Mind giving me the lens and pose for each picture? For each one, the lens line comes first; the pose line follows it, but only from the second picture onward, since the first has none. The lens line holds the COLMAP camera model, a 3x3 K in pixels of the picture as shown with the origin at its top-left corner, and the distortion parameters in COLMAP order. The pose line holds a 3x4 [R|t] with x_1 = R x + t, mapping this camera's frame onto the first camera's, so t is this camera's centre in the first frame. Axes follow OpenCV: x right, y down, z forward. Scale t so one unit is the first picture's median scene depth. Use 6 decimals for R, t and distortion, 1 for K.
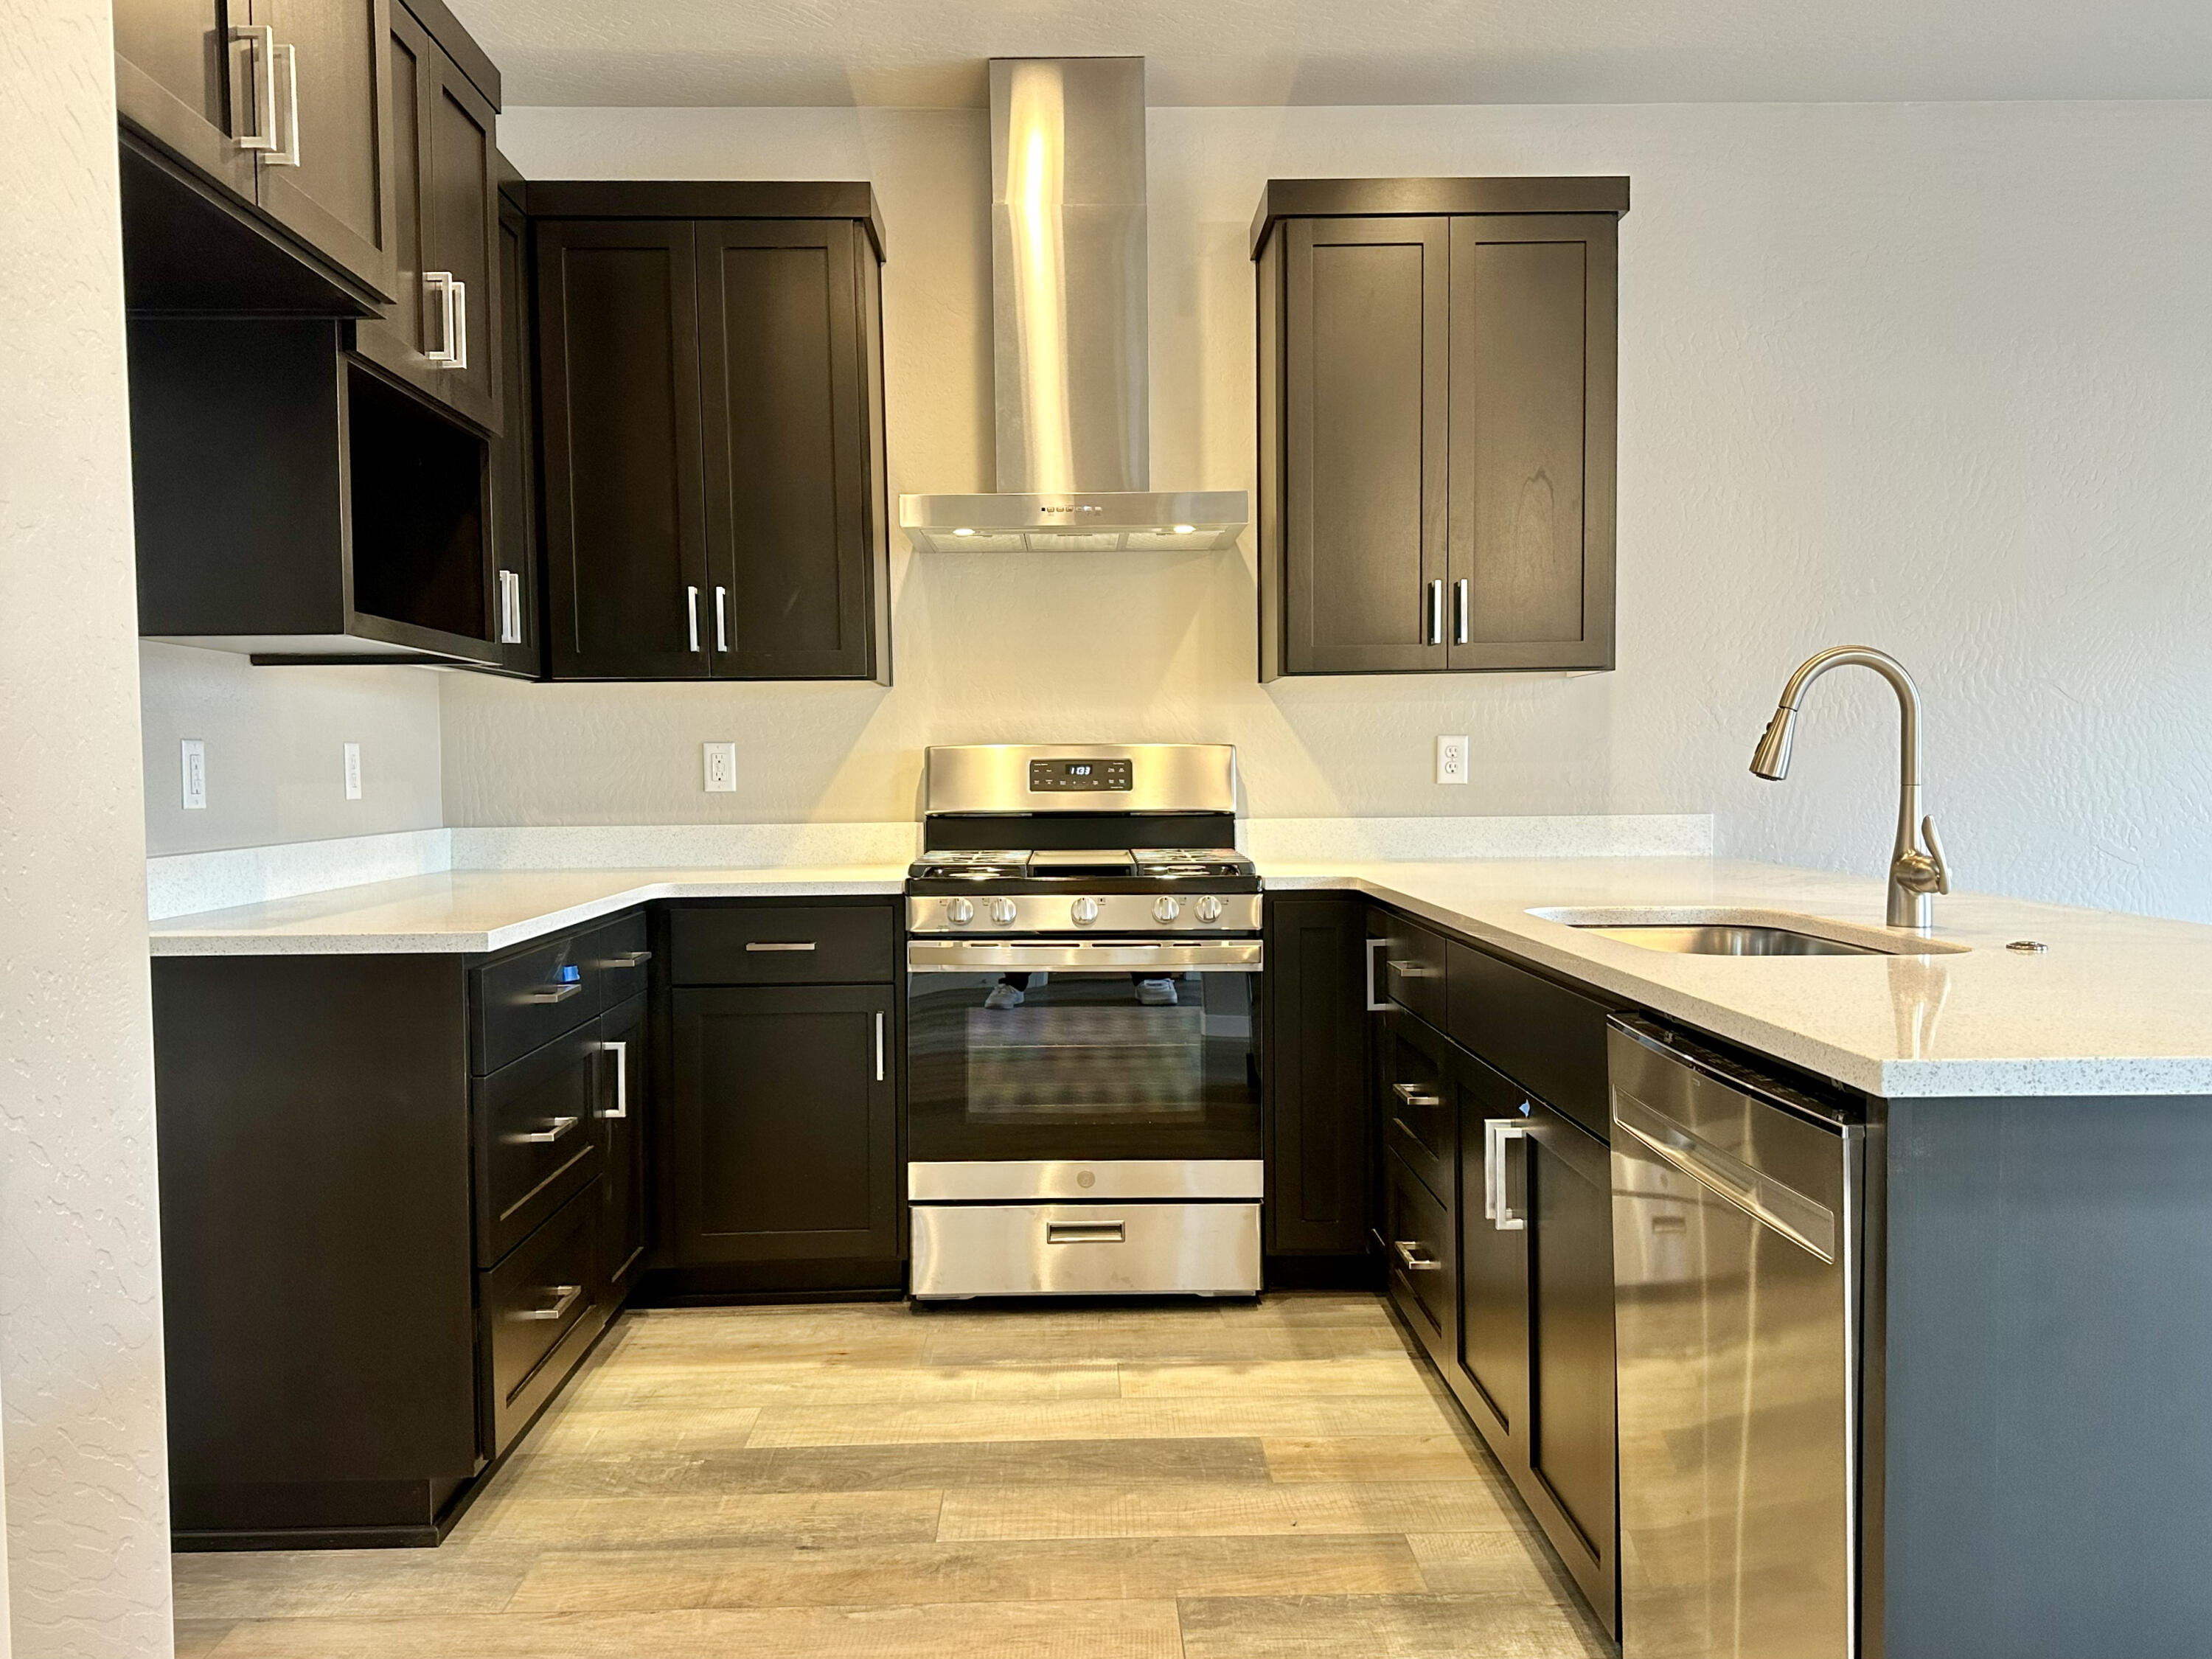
lens RADIAL K [[1760.8, 0, 1099.4], [0, 1760.8, 839.8], [0, 0, 1]] dist [0.165917, -0.326705]
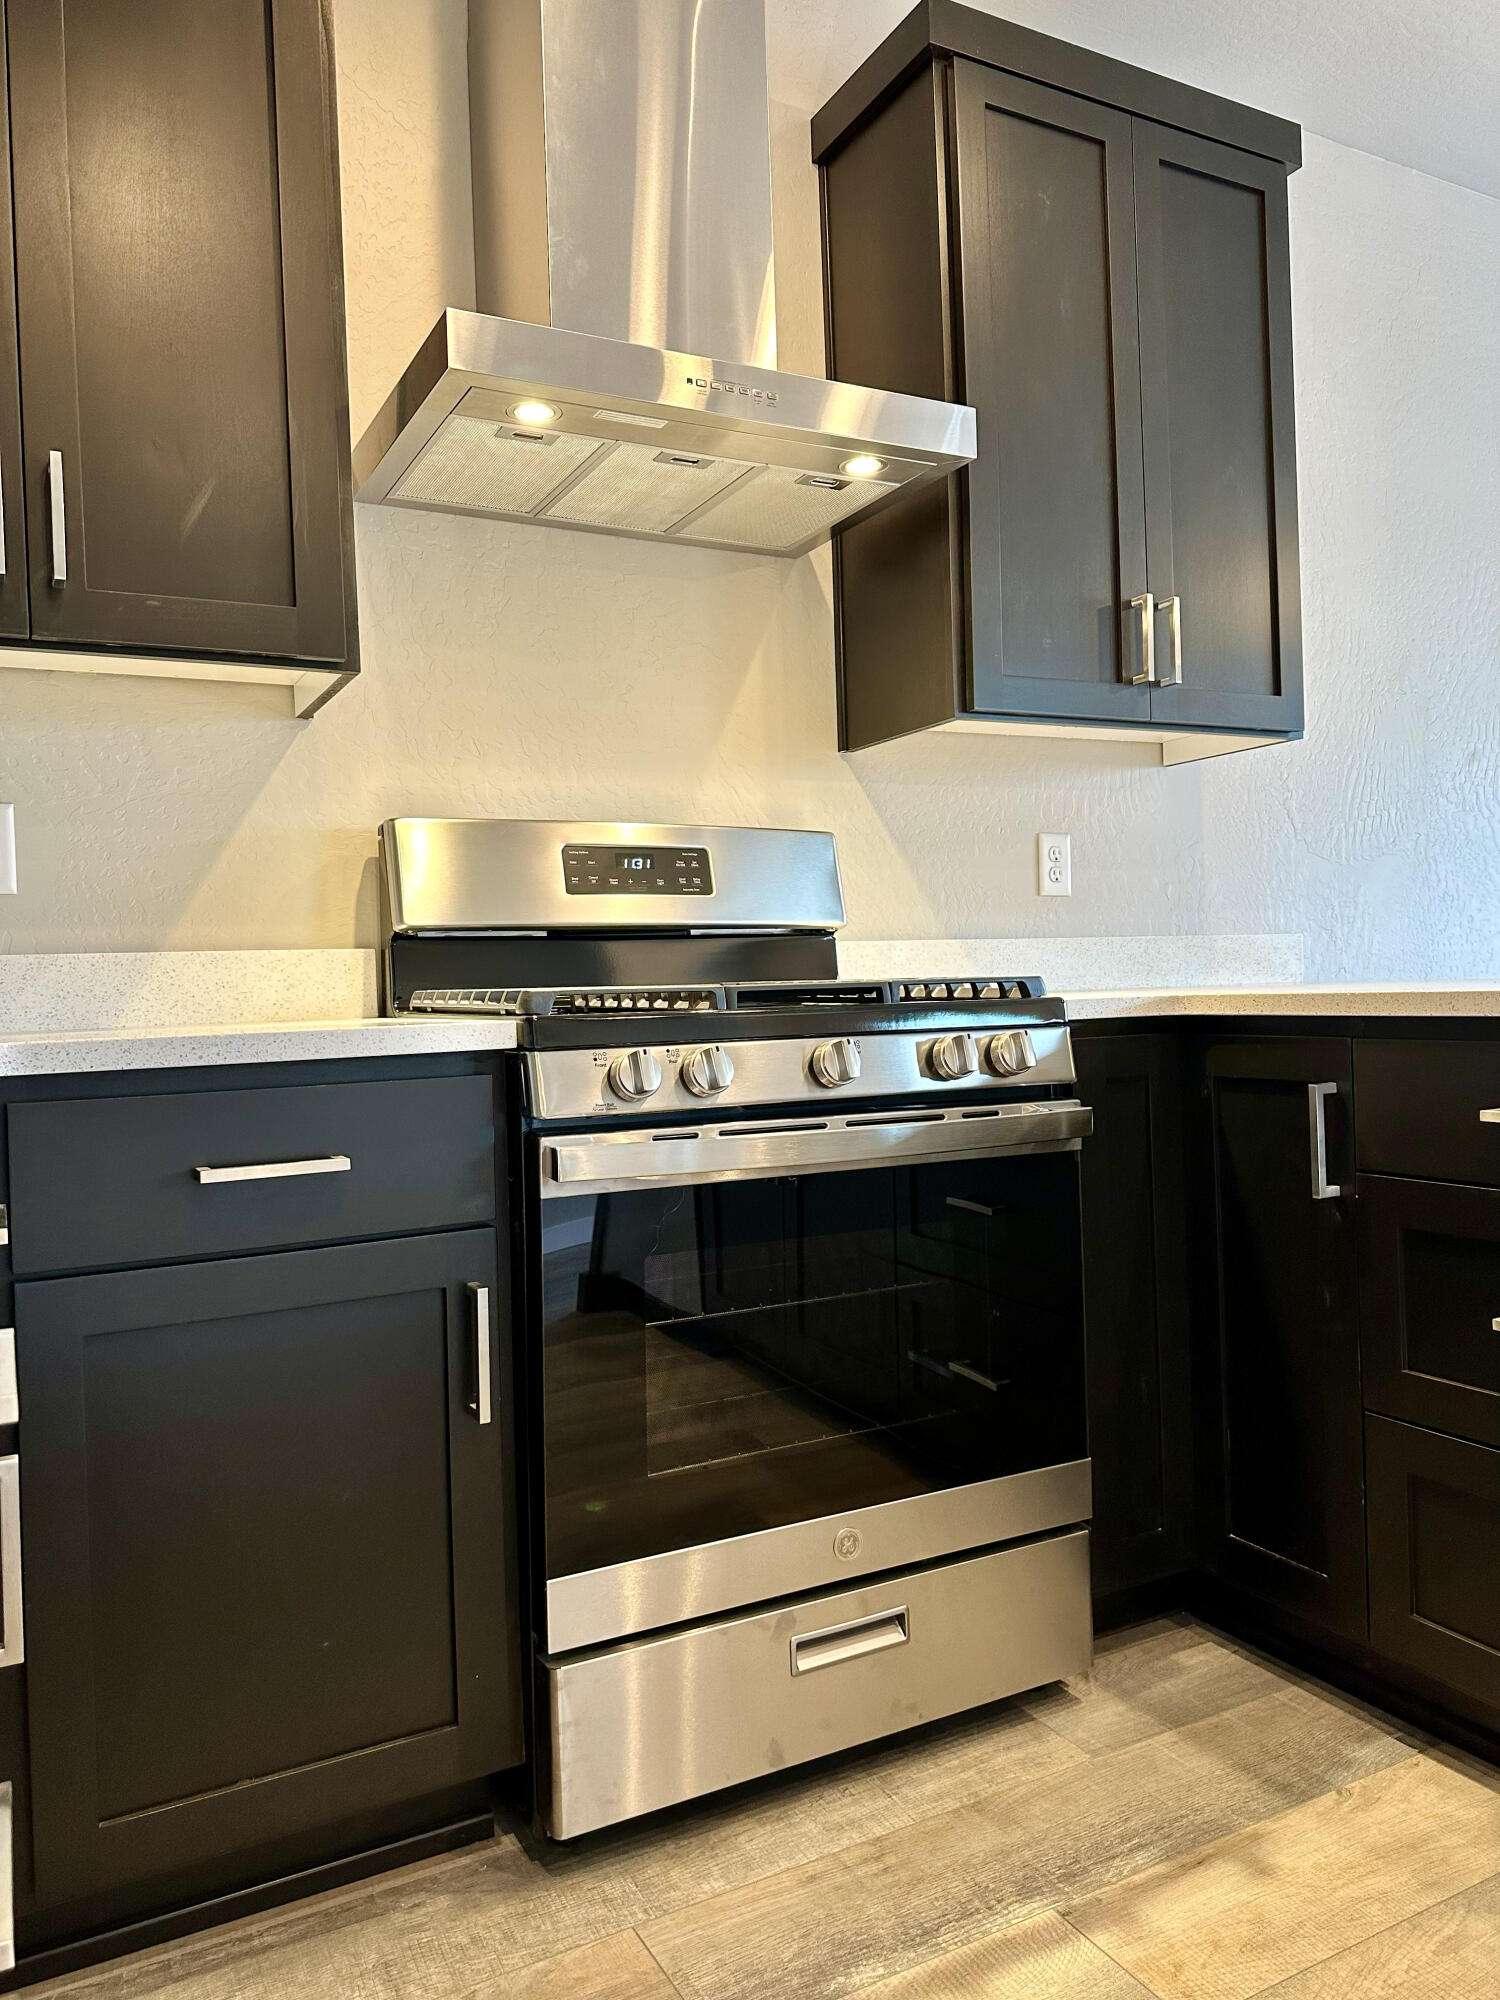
lens RADIAL K [[1403.2, 0, 741.1], [0, 1403.2, 994.4], [0, 0, 1]] dist [0.124667, -0.180430]
pose [[0.897032, -0.022486, 0.441393, -0.233934], [0.042442, 0.998472, -0.035387, 0.032433], [-0.439923, 0.050477, 0.896616, 0.601758]]
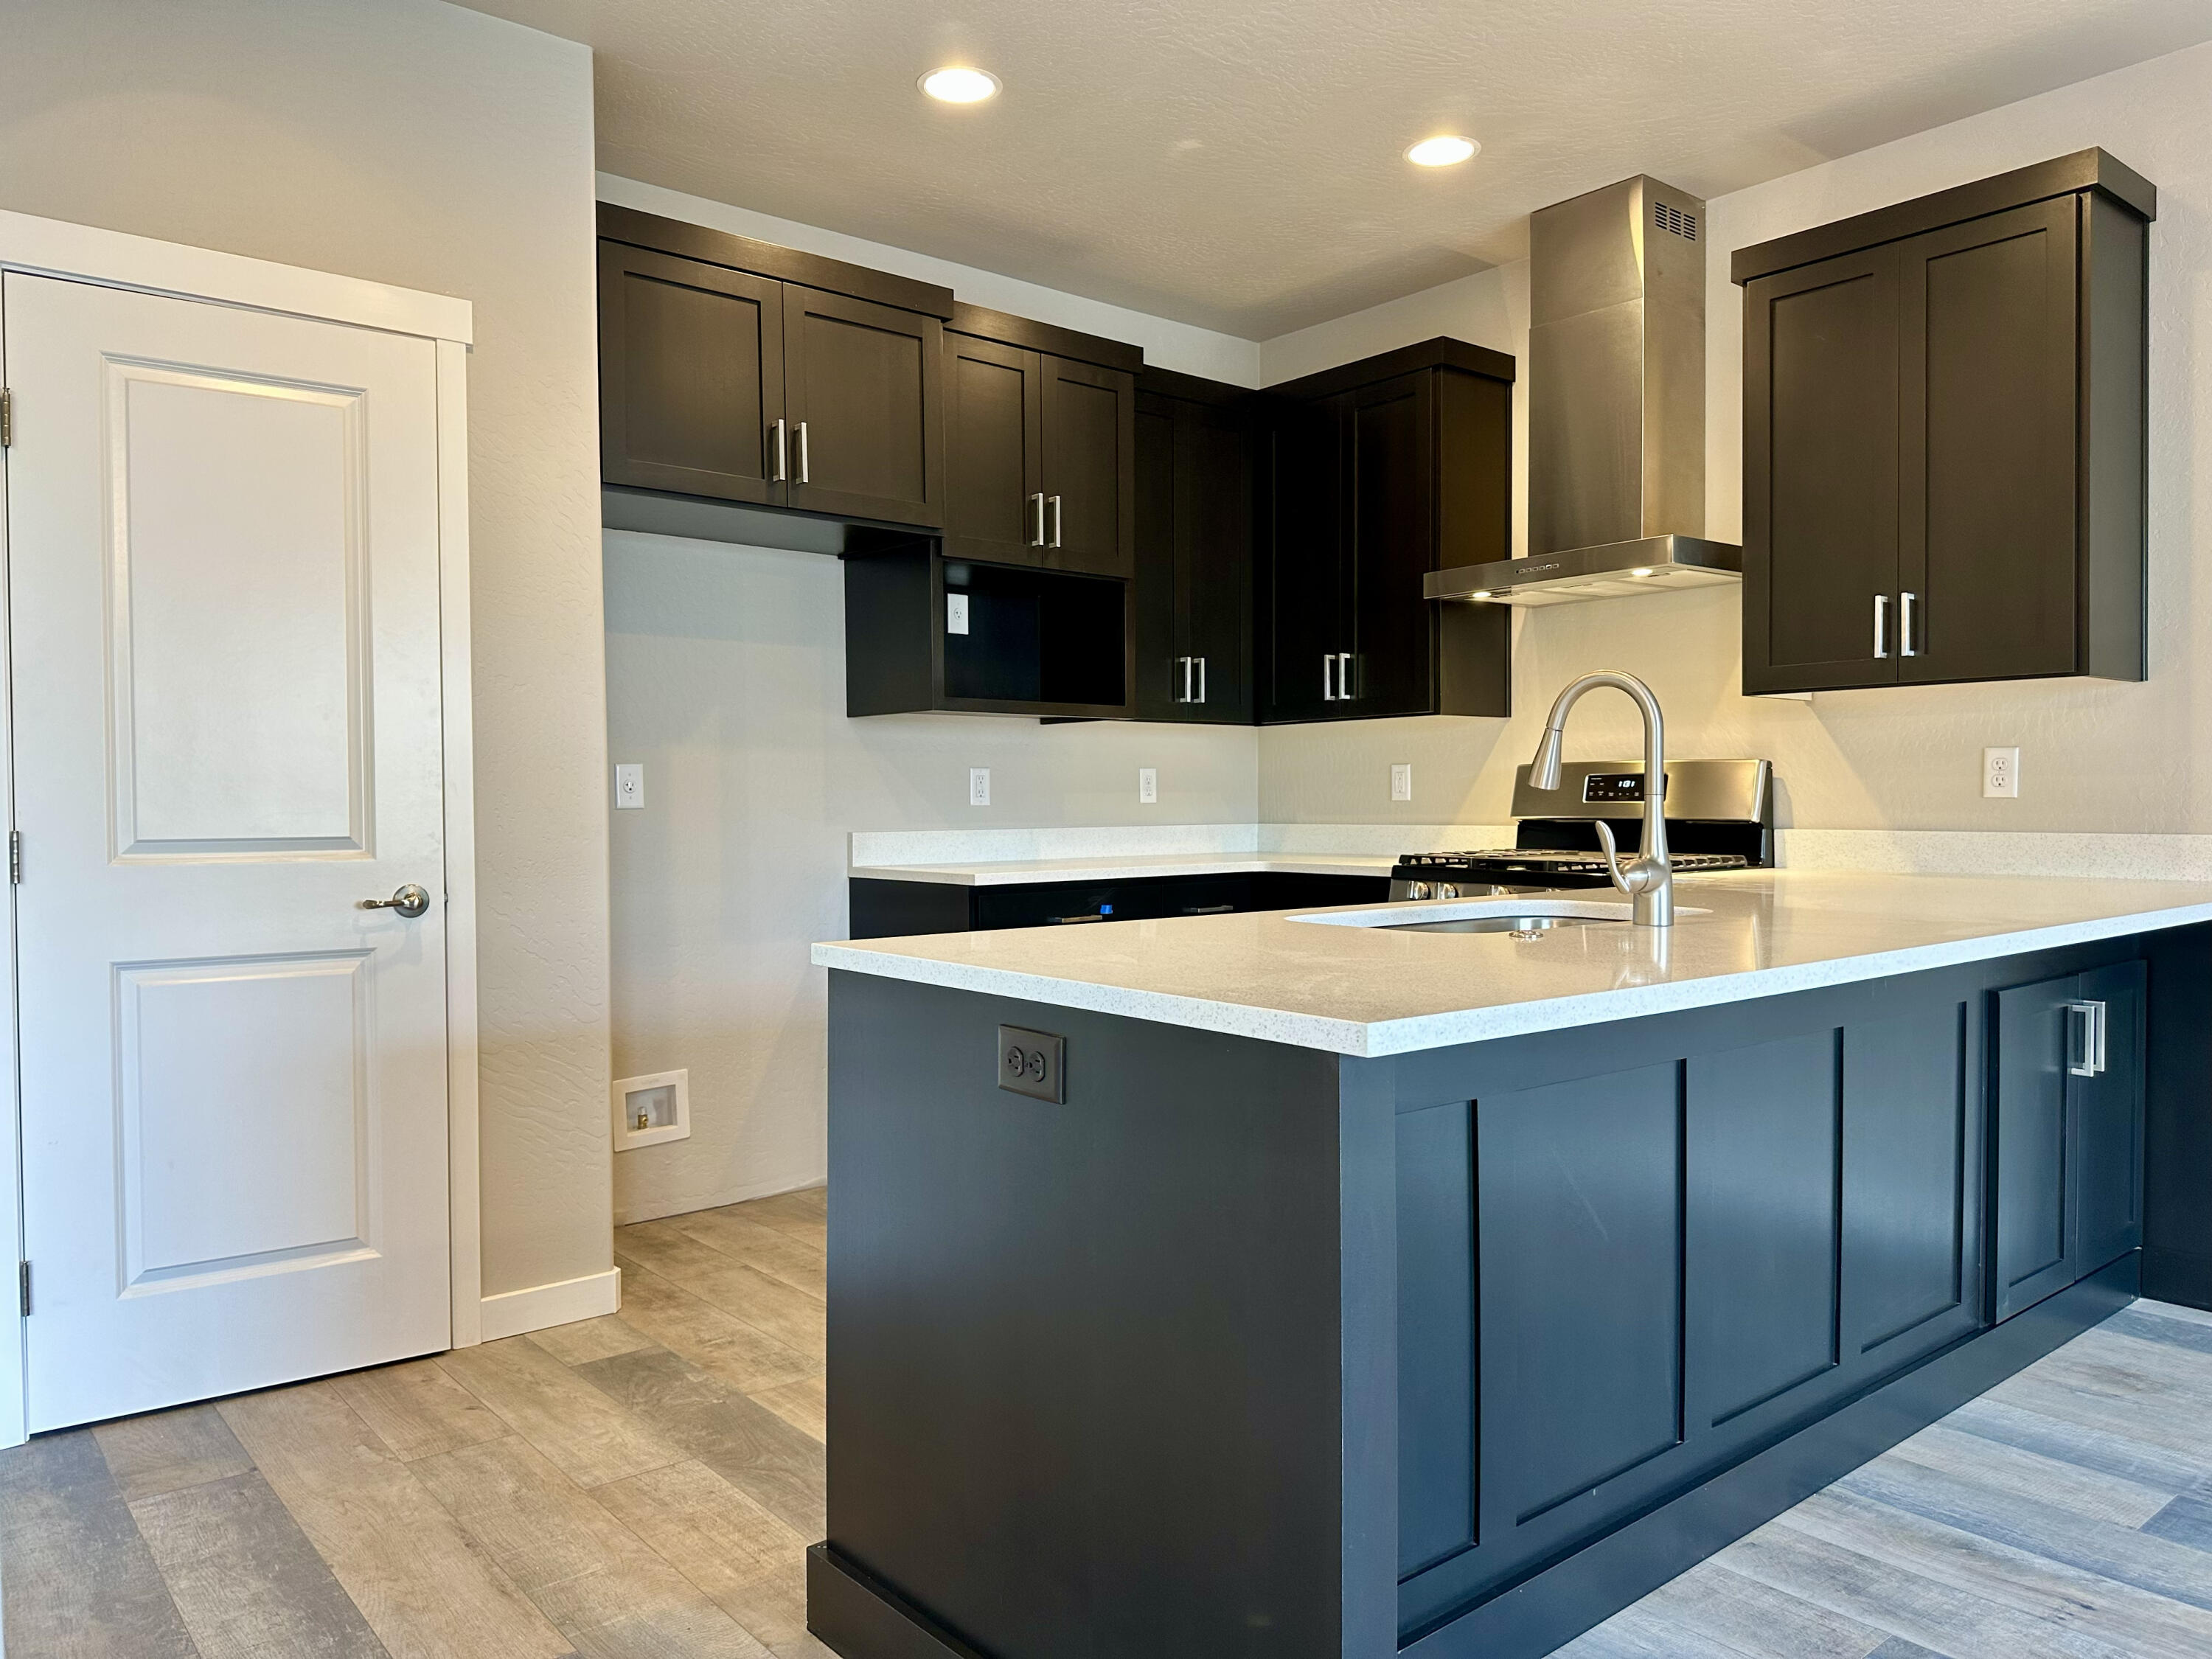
lens RADIAL K [[1556.2, 0, 1106.5], [0, 1556.2, 833.4], [0, 0, 1]] dist [0.053106, -0.055417]
pose [[0.620393, 0.023991, -0.783924, 0.672291], [-0.032700, 0.999454, 0.004709, -0.000382], [0.783609, 0.022713, 0.620839, 0.106458]]
